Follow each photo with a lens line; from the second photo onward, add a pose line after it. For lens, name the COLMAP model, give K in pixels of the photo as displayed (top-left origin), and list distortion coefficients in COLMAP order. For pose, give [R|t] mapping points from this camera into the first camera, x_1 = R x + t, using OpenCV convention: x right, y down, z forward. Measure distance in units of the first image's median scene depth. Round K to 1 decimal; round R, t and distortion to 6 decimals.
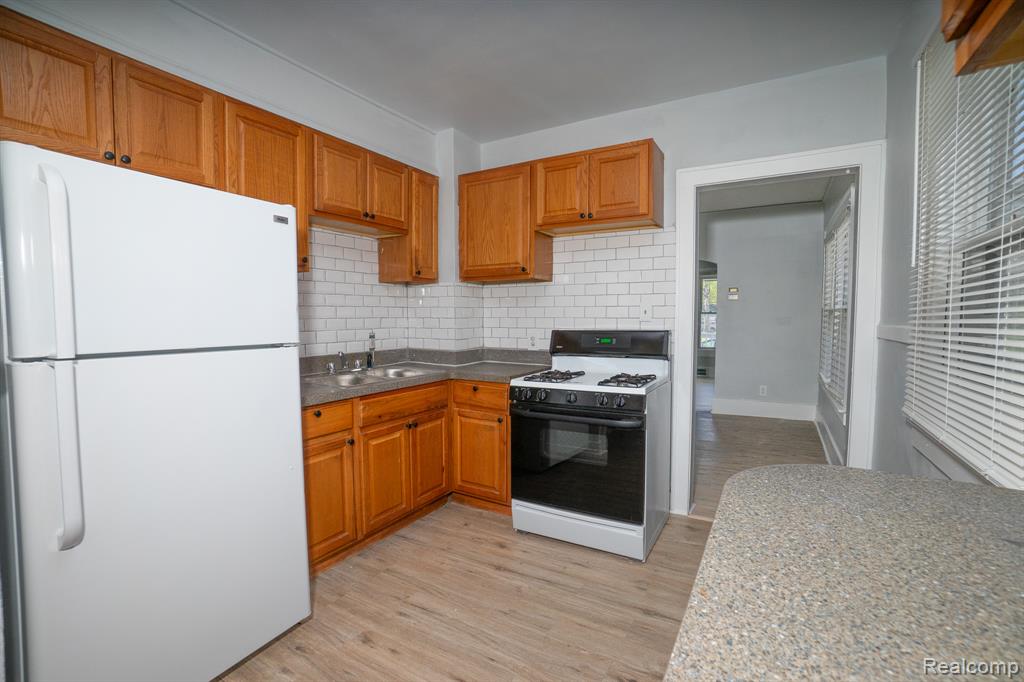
lens RADIAL K [[459.3, 0, 508.5], [0, 459.3, 335.9], [0, 0, 1]] dist [-0.030845, 0.000218]
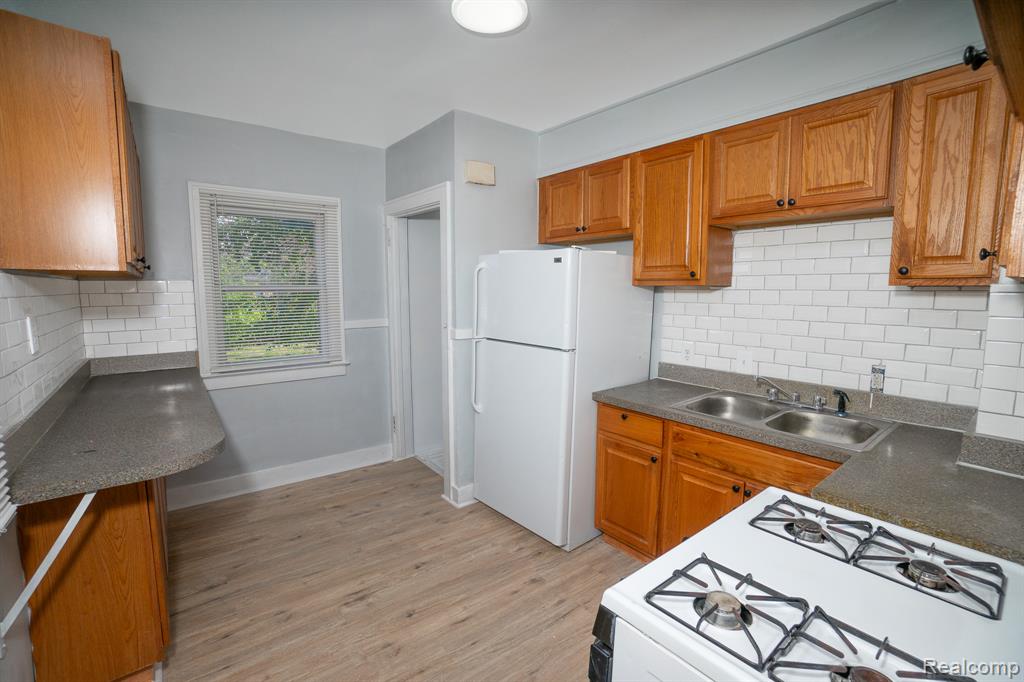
lens RADIAL K [[459.3, 0, 508.5], [0, 459.3, 335.9], [0, 0, 1]] dist [-0.030845, 0.000218]
pose [[-0.358837, 0.100602, -0.927963, 0.658473], [-0.044983, 0.991156, 0.124847, -0.143621], [0.932316, 0.086542, -0.351138, 1.017261]]
